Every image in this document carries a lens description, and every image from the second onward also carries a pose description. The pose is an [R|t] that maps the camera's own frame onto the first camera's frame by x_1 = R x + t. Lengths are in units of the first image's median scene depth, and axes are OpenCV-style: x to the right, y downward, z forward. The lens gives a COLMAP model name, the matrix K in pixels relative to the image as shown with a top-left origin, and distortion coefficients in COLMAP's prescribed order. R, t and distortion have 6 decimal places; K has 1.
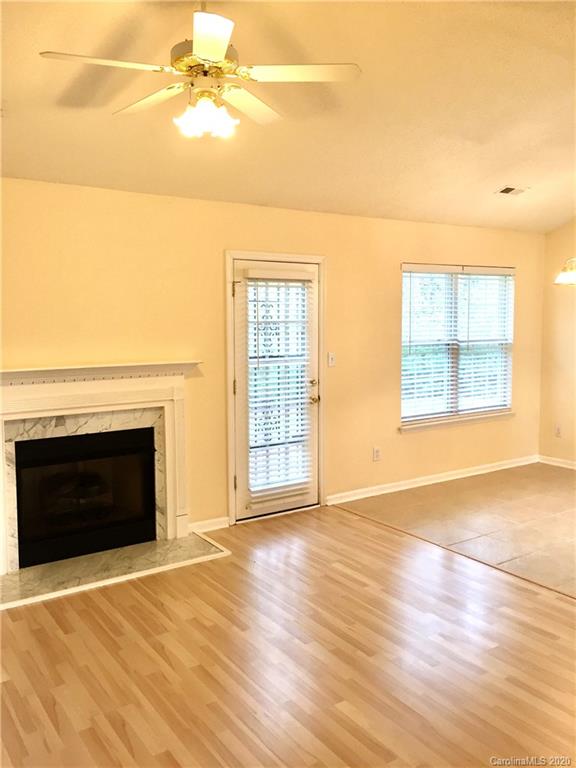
lens RADIAL K [[662.8, 0, 288.0], [0, 662.8, 384.0], [0, 0, 1]] dist [0.040305, -0.003276]
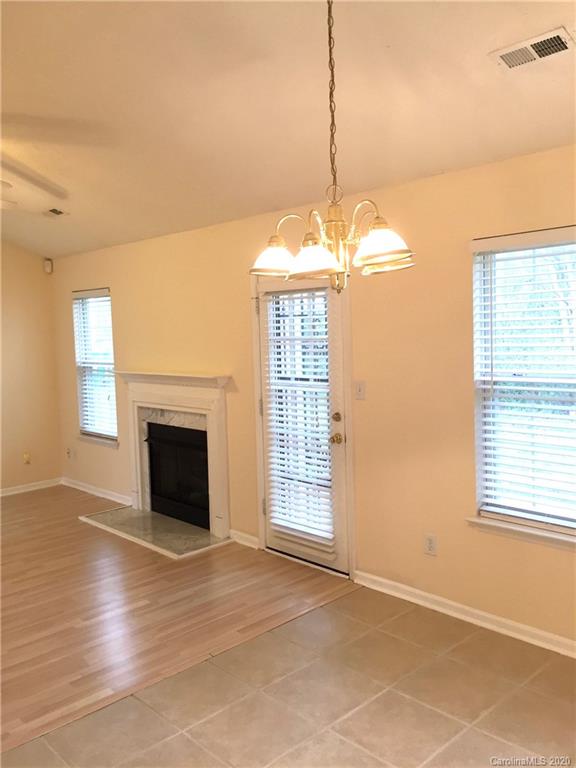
lens RADIAL K [[662.8, 0, 288.0], [0, 662.8, 384.0], [0, 0, 1]] dist [0.040305, -0.003276]
pose [[0.156544, 0.089453, -0.983612, 0.840626], [-0.069432, 0.994423, 0.079386, -0.104611], [0.985227, 0.055867, 0.161882, 0.860365]]
